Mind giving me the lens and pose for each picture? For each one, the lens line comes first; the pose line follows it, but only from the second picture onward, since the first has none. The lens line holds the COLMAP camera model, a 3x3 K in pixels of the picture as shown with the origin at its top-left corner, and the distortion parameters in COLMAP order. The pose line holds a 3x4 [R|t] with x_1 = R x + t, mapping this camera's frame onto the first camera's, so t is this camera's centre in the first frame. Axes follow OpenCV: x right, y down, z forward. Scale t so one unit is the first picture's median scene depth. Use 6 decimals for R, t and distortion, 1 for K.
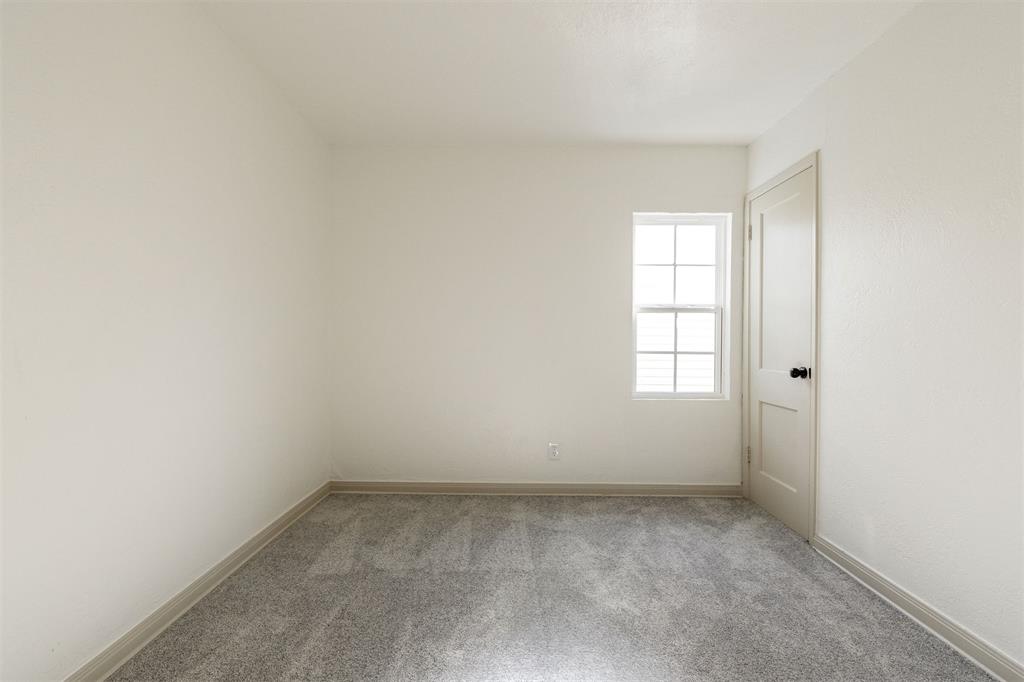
lens RADIAL K [[442.0, 0, 508.5], [0, 442.0, 337.5], [0, 0, 1]] dist [-0.001291, 0.001195]
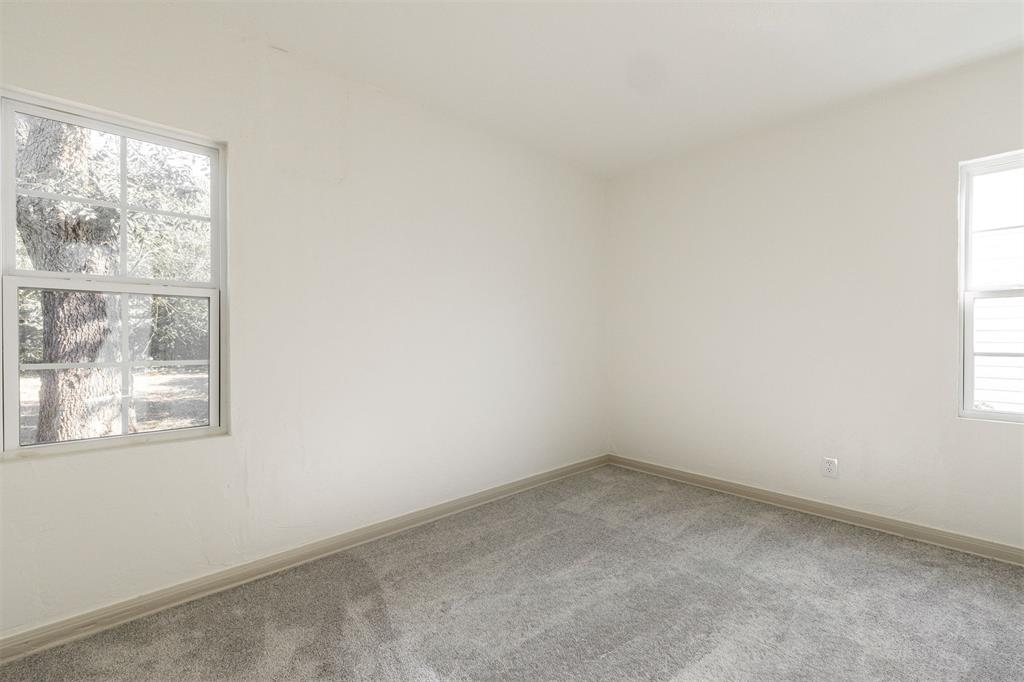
lens RADIAL K [[442.0, 0, 508.5], [0, 442.0, 337.5], [0, 0, 1]] dist [-0.001291, 0.001195]
pose [[0.685714, -0.006056, -0.727846, 0.331932], [0.006004, 0.999978, -0.002664, 0.003818], [0.727846, -0.002543, 0.685736, -0.046749]]
